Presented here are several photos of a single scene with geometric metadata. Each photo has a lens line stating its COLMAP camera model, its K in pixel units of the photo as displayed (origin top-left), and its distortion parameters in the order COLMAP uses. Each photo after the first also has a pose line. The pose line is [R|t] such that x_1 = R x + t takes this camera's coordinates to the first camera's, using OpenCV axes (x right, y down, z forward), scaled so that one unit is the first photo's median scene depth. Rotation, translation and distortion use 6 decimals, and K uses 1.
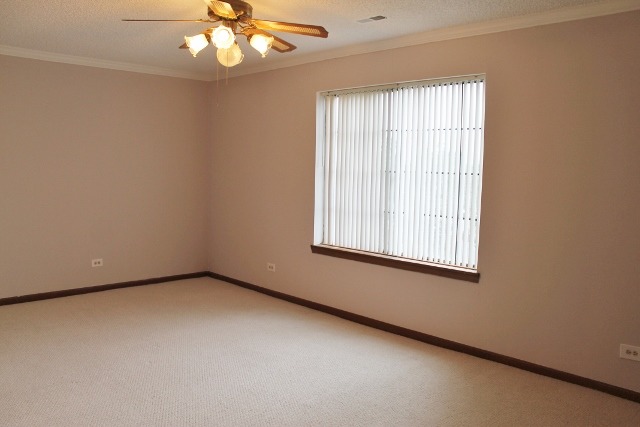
lens RADIAL K [[539.1, 0, 320.0], [0, 539.1, 213.5], [0, 0, 1]] dist [-0.117966, 0.000792]
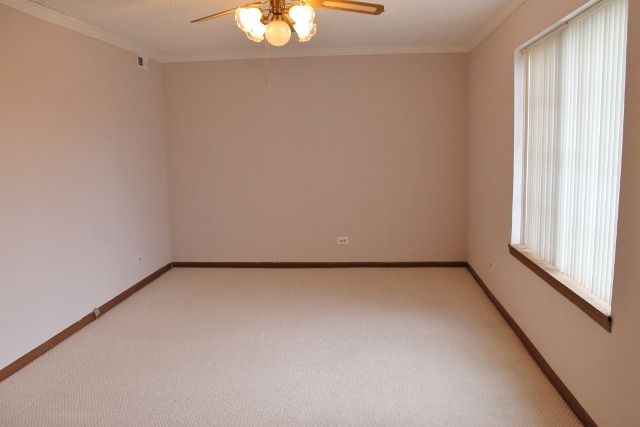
lens RADIAL K [[539.1, 0, 320.0], [0, 539.1, 213.5], [0, 0, 1]] dist [-0.117966, 0.000792]
pose [[0.654613, 0.065001, -0.753164, 0.397198], [-0.037050, 0.997858, 0.053917, -0.019678], [0.755055, -0.007390, 0.655619, 0.277391]]
